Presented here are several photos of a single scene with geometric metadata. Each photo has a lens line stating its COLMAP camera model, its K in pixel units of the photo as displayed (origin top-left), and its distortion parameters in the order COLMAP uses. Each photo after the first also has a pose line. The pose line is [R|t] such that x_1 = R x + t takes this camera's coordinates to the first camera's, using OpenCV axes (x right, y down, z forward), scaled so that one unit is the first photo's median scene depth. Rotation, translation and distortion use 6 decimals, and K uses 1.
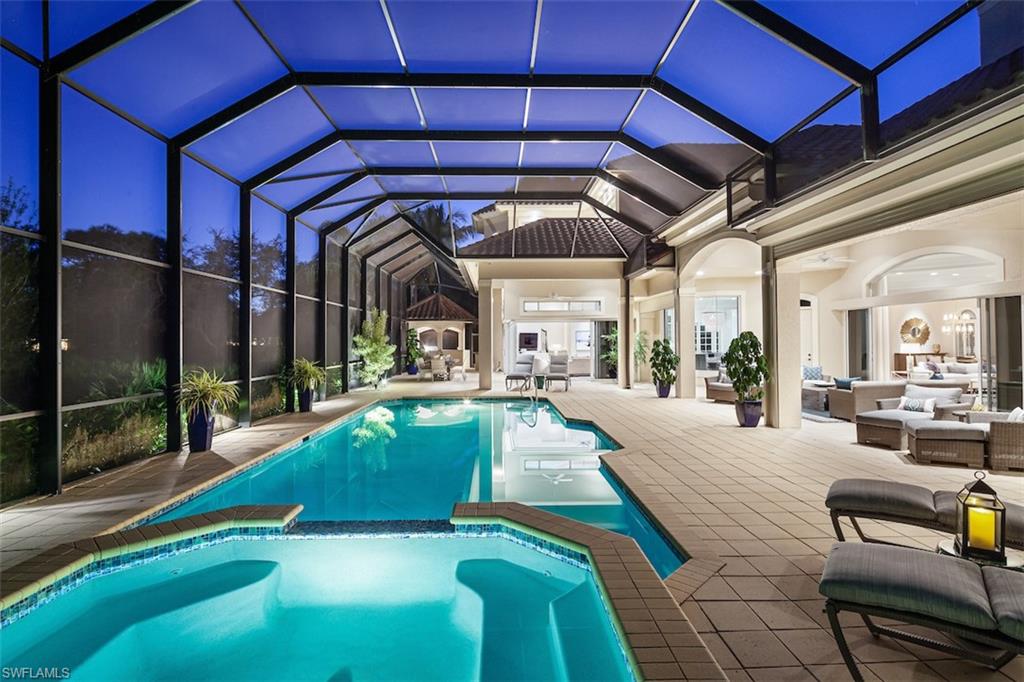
lens RADIAL K [[503.0, 0, 512.0], [0, 503.0, 341.0], [0, 0, 1]] dist [-0.001042, -0.000258]
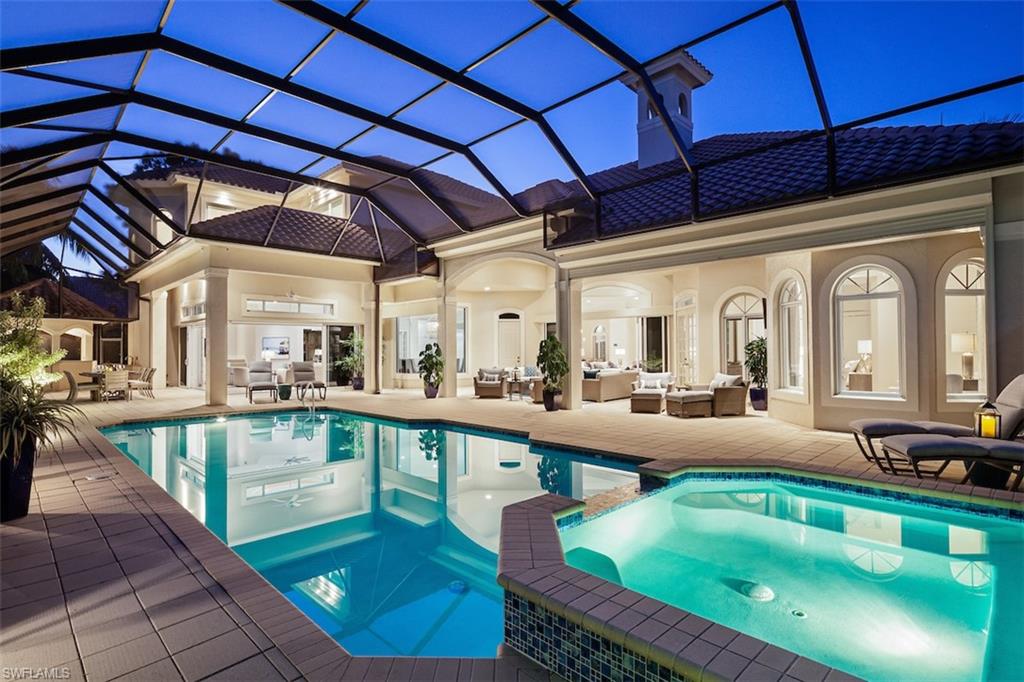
lens RADIAL K [[505.6, 0, 512.3], [0, 505.6, 346.8], [0, 0, 1]] dist [0.026570, 0.000047]
pose [[0.729091, 0.006443, 0.684387, -0.293844], [0.002705, 0.999921, -0.012295, 0.016751], [-0.684412, 0.010815, 0.729016, 0.092941]]
